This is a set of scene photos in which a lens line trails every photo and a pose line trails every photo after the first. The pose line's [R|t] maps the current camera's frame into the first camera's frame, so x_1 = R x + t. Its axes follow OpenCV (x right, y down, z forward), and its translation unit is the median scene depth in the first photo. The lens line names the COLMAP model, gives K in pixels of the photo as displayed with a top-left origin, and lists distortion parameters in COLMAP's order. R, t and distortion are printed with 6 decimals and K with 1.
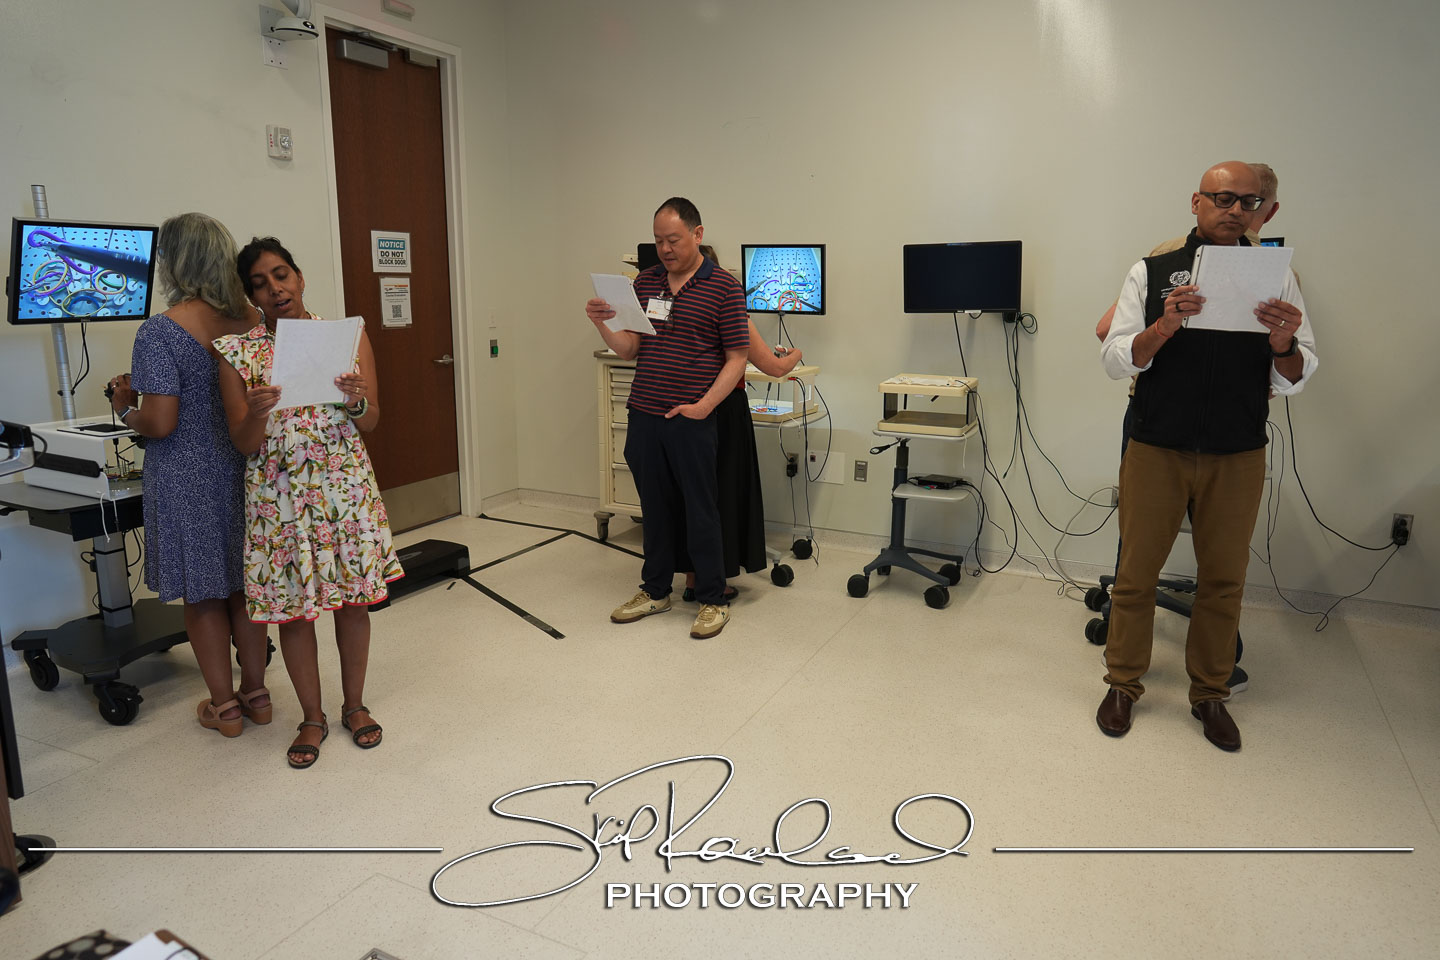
lens RADIAL K [[959.9, 0, 718.2], [0, 959.9, 471.3], [0, 0, 1]] dist [-0.009448, 0.024783]
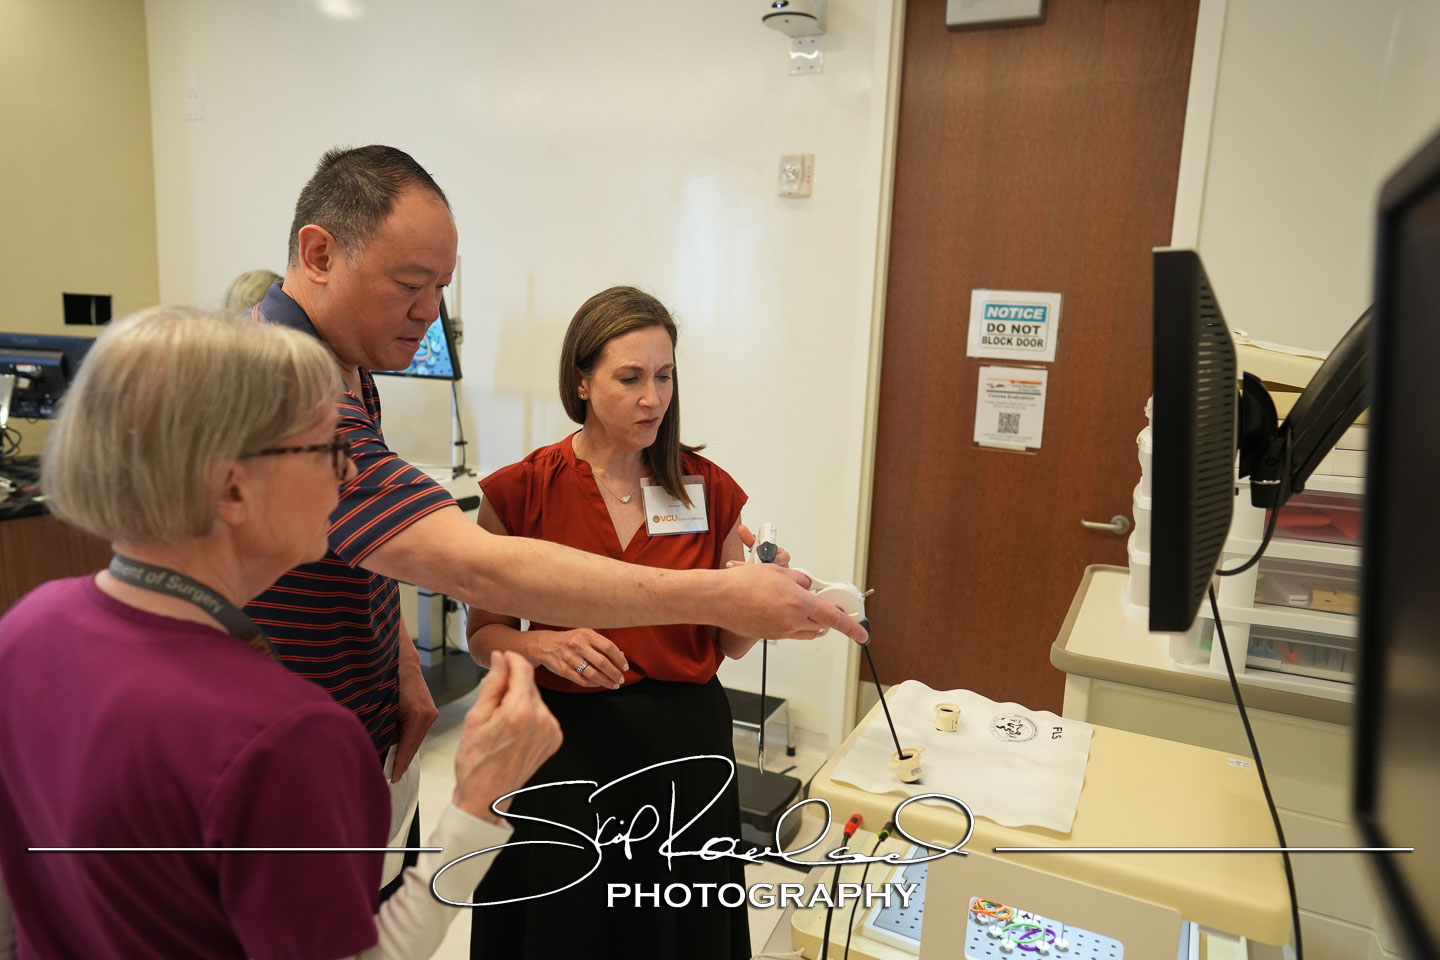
lens RADIAL K [[959.9, 0, 717.4], [0, 959.9, 486.3], [0, 0, 1]] dist [-0.009448, 0.024783]
pose [[0.009750, 0.153554, -0.988092, 0.269798], [-0.244806, 0.958436, 0.146530, -0.177607], [0.969523, 0.240462, 0.046936, 0.830040]]
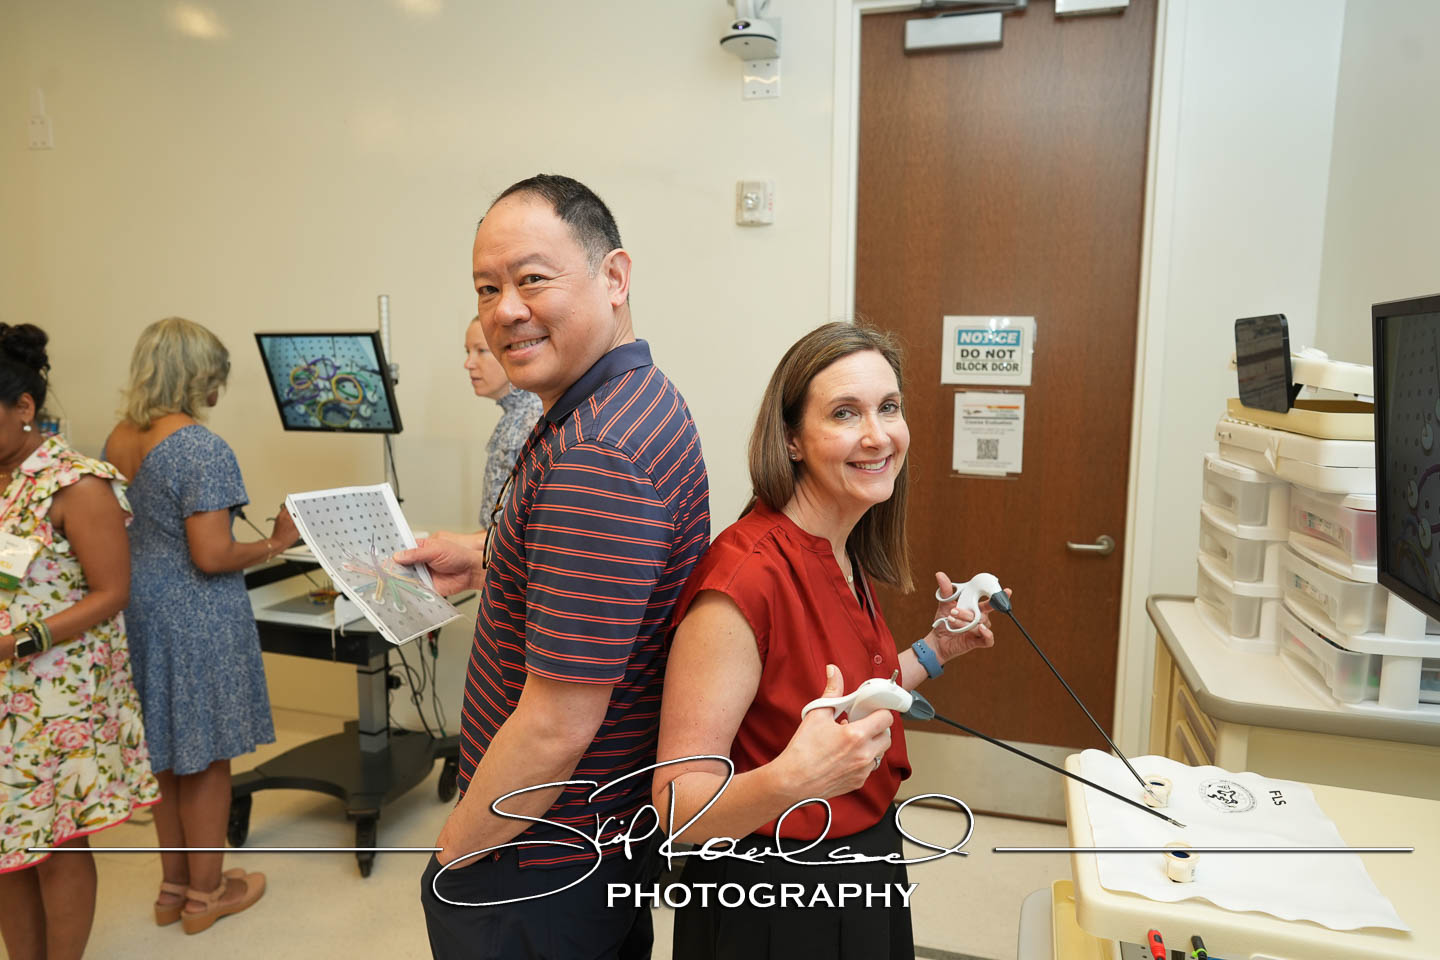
lens RADIAL K [[959.9, 0, 711.0], [0, 959.9, 486.6], [0, 0, 1]] dist [-0.009448, 0.024783]
pose [[0.166912, 0.120355, -0.978599, 0.224350], [-0.204310, 0.975201, 0.085090, -0.164763], [0.964571, 0.185735, 0.187363, 0.752010]]
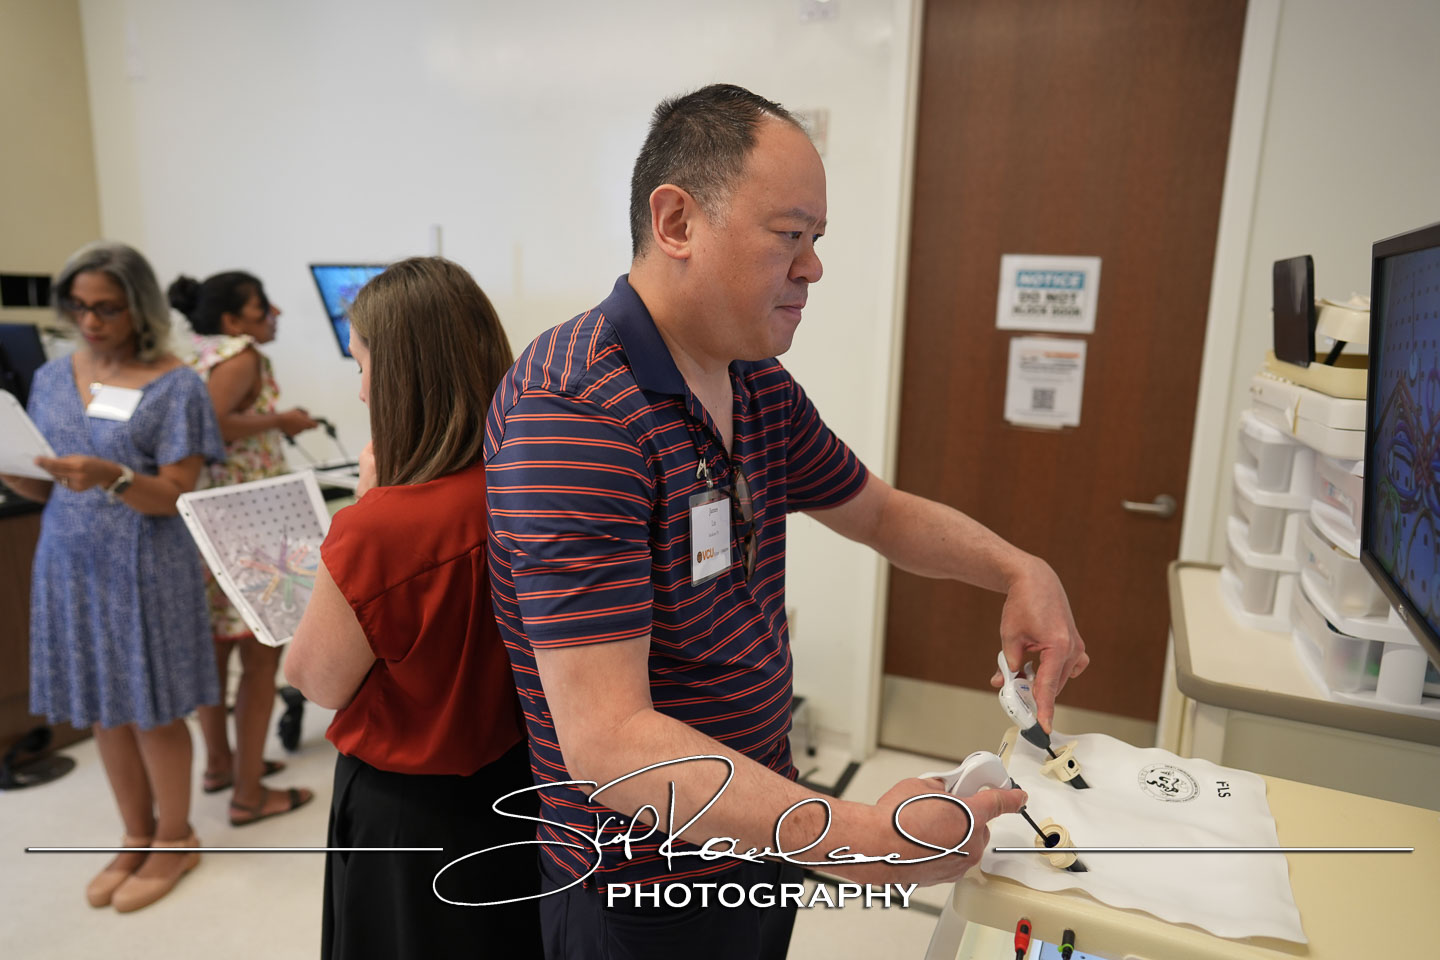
lens RADIAL K [[959.9, 0, 716.4], [0, 959.9, 485.2], [0, 0, 1]] dist [-0.009448, 0.024783]
pose [[0.047495, 0.182804, -0.982002, 0.219502], [-0.226019, 0.959579, 0.167698, -0.174680], [0.972964, 0.213986, 0.086893, 0.801555]]
